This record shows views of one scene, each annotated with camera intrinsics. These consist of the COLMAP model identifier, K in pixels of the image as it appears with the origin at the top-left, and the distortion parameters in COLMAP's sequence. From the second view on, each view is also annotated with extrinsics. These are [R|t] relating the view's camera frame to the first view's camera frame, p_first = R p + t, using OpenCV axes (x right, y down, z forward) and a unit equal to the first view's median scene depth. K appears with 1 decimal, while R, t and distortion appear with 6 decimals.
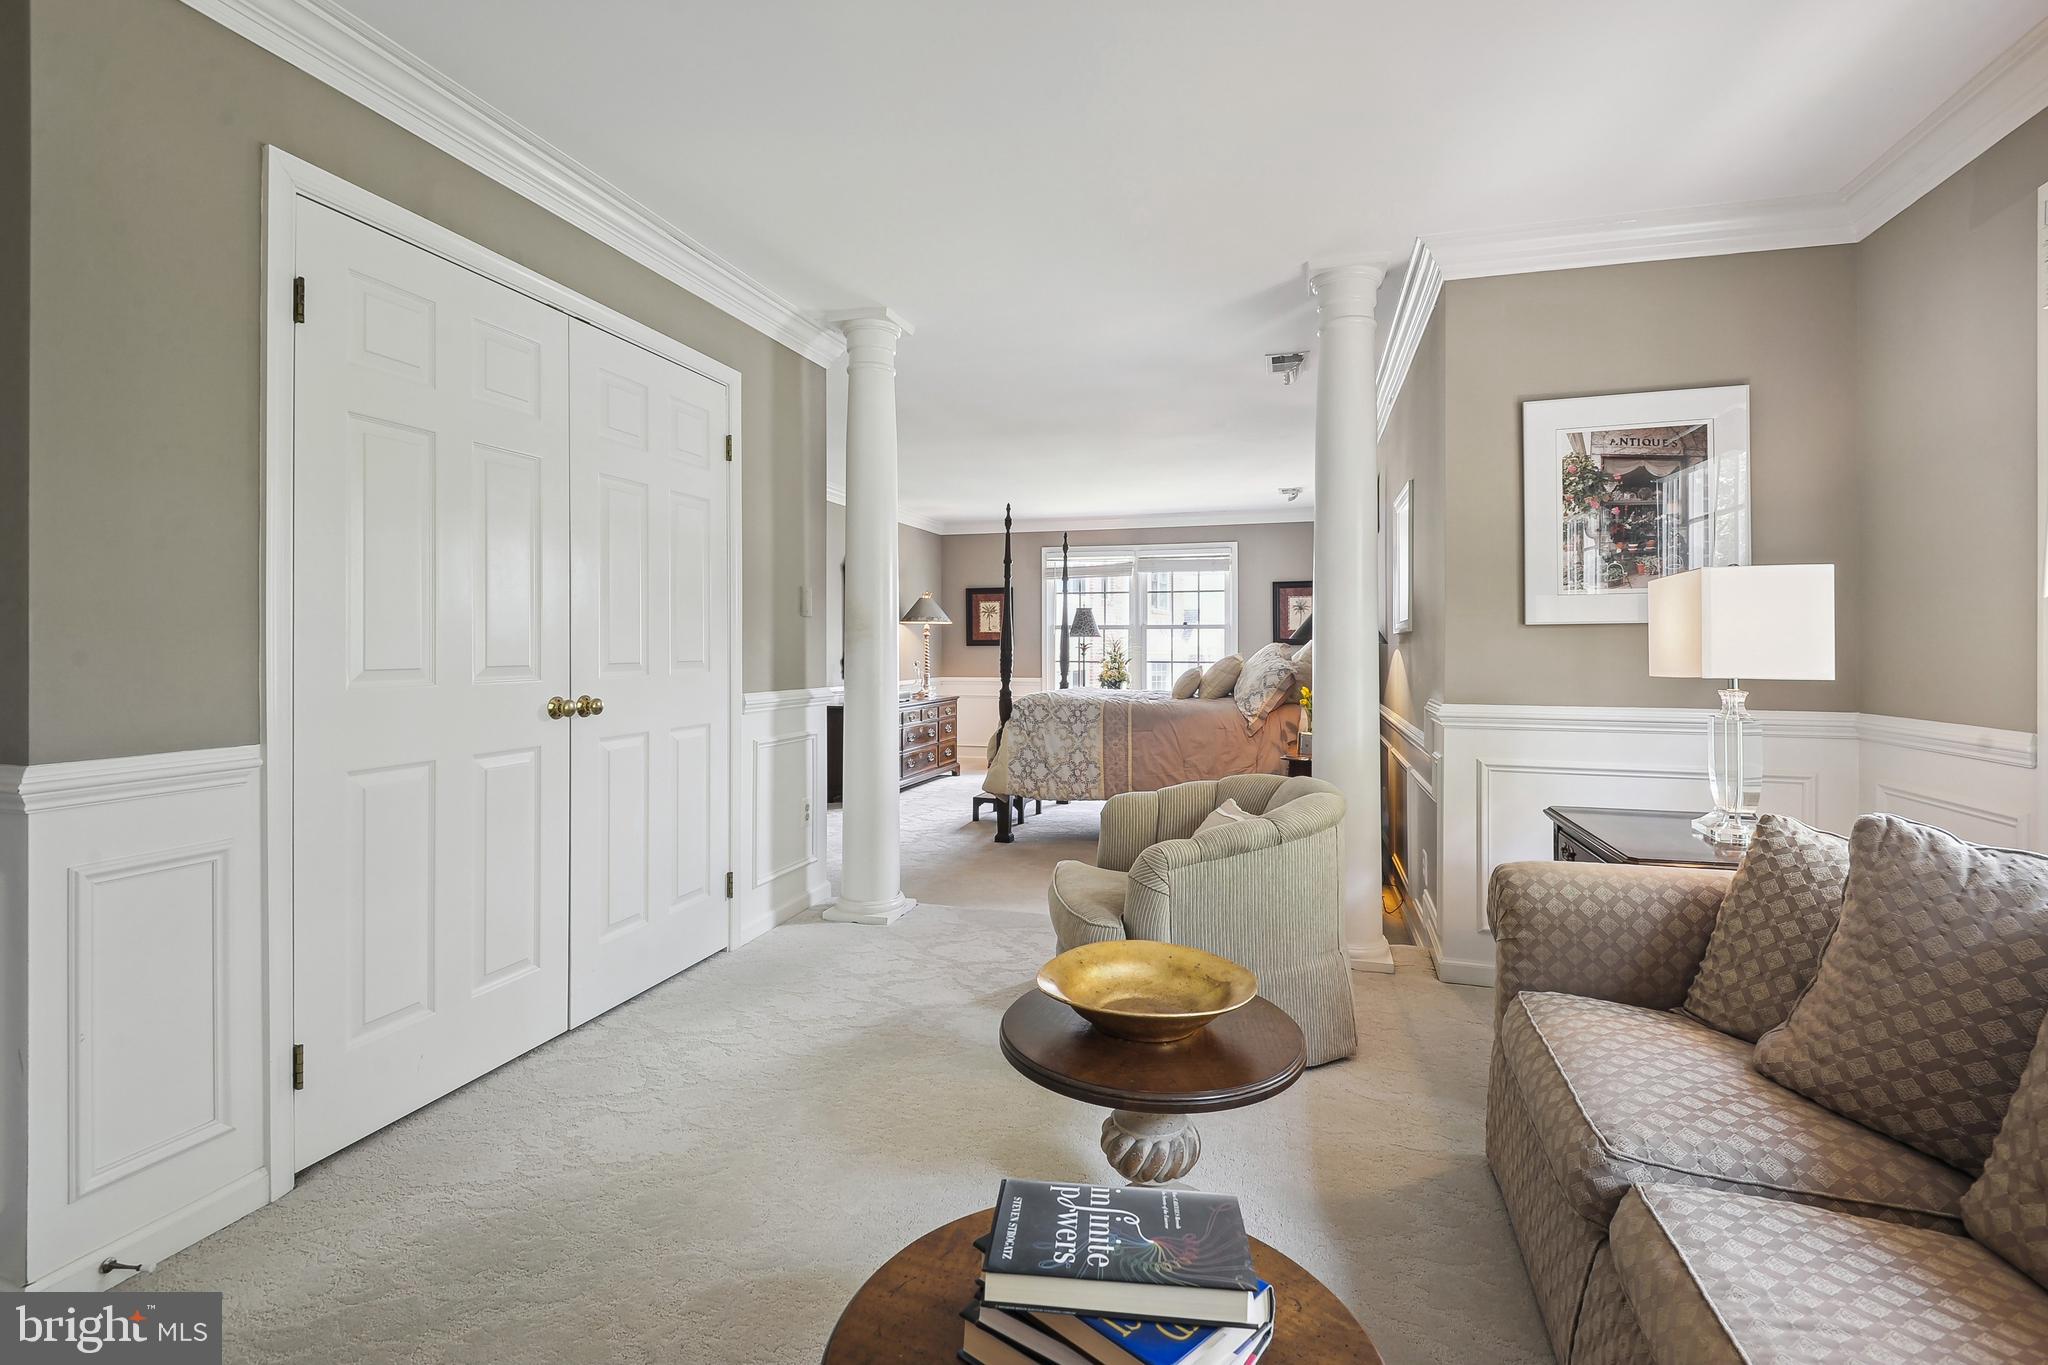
lens RADIAL K [[948.6, 0, 1027.9], [0, 948.6, 662.5], [0, 0, 1]] dist [0.017433, -0.000018]
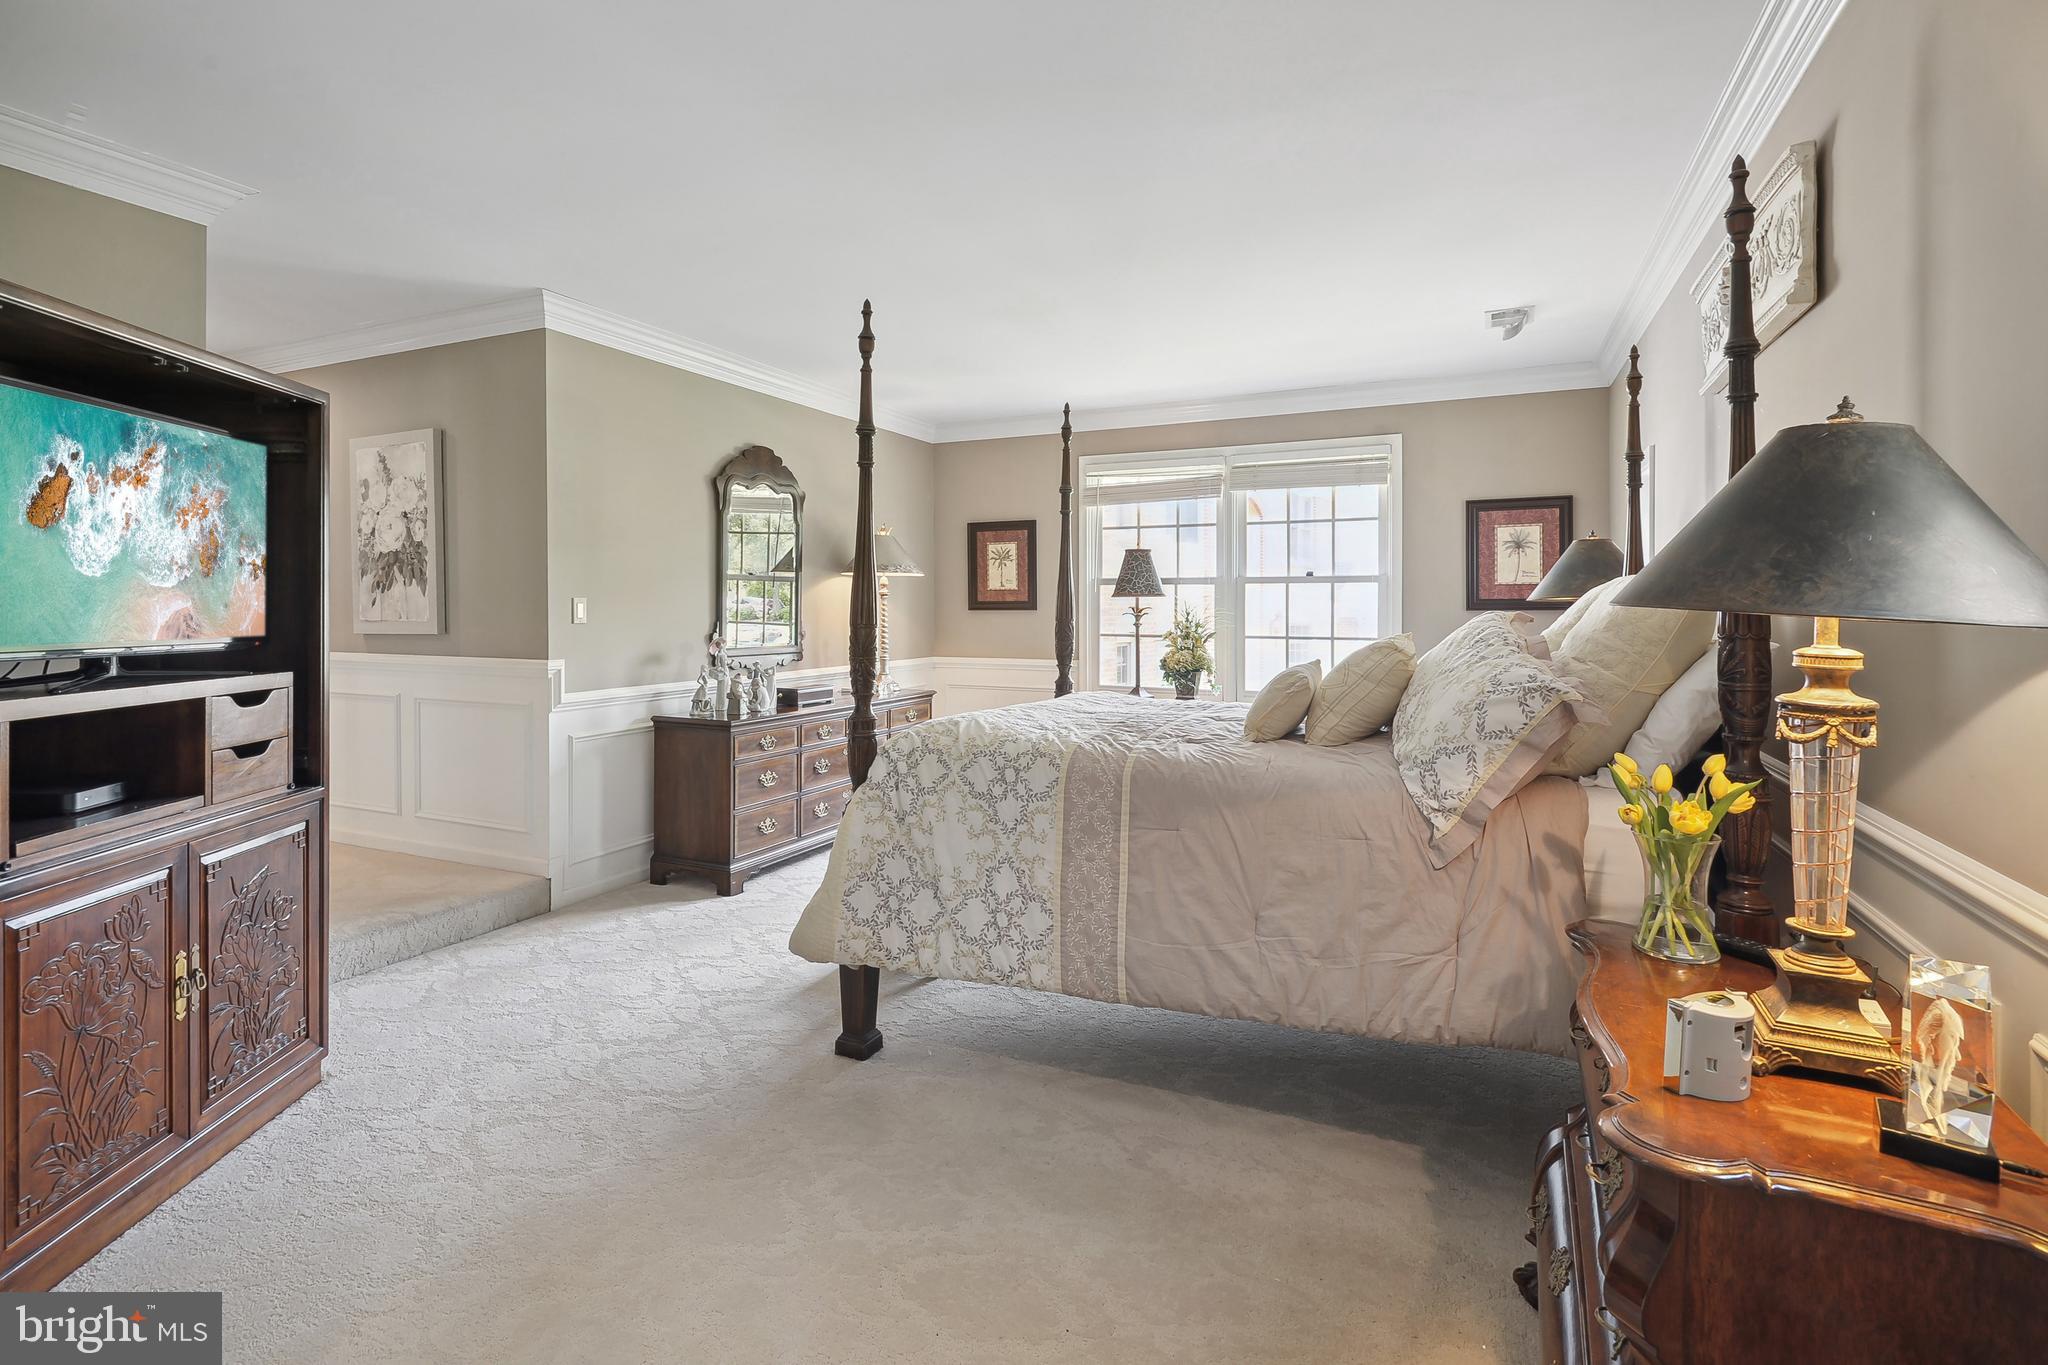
lens RADIAL K [[952.6, 0, 1019.0], [0, 952.6, 624.0], [0, 0, 1]] dist [0.002187, -0.000204]
pose [[0.986625, 0.002846, -0.162983, 0.125319], [-0.002437, 0.999993, 0.002707, -0.015982], [0.162989, -0.002274, 0.986625, 0.570224]]
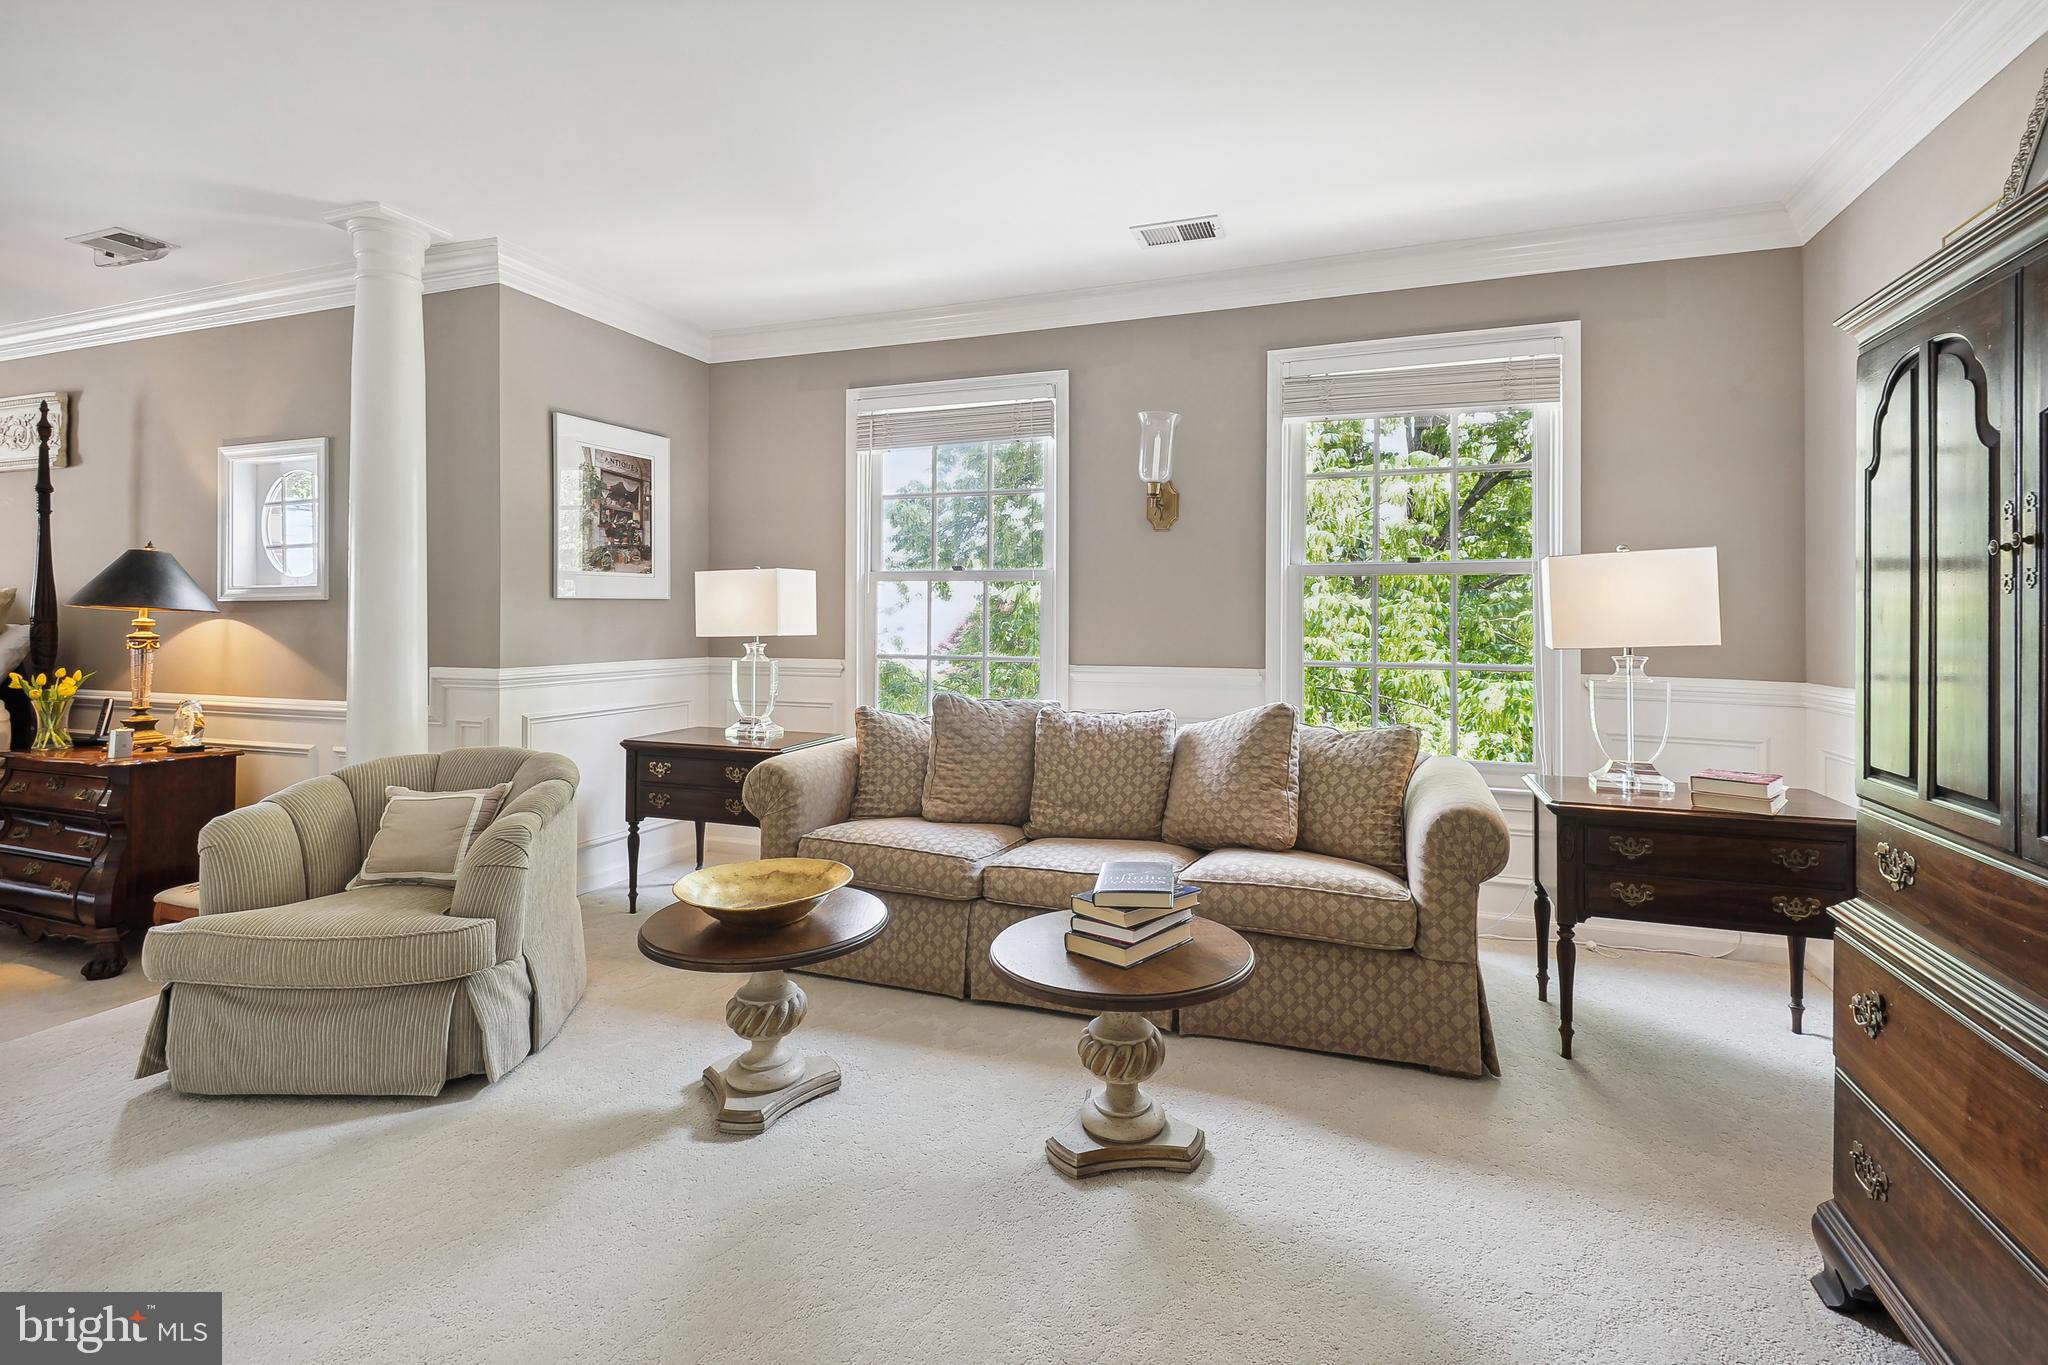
lens RADIAL K [[967.1, 0, 1024.8], [0, 967.1, 624.6], [0, 0, 1]] dist [0.000693, 0.000092]
pose [[0.086562, -0.000292, 0.996246, -0.326489], [0.015530, 0.999879, -0.001056, 0.002498], [-0.996125, 0.015563, 0.086556, 0.158246]]
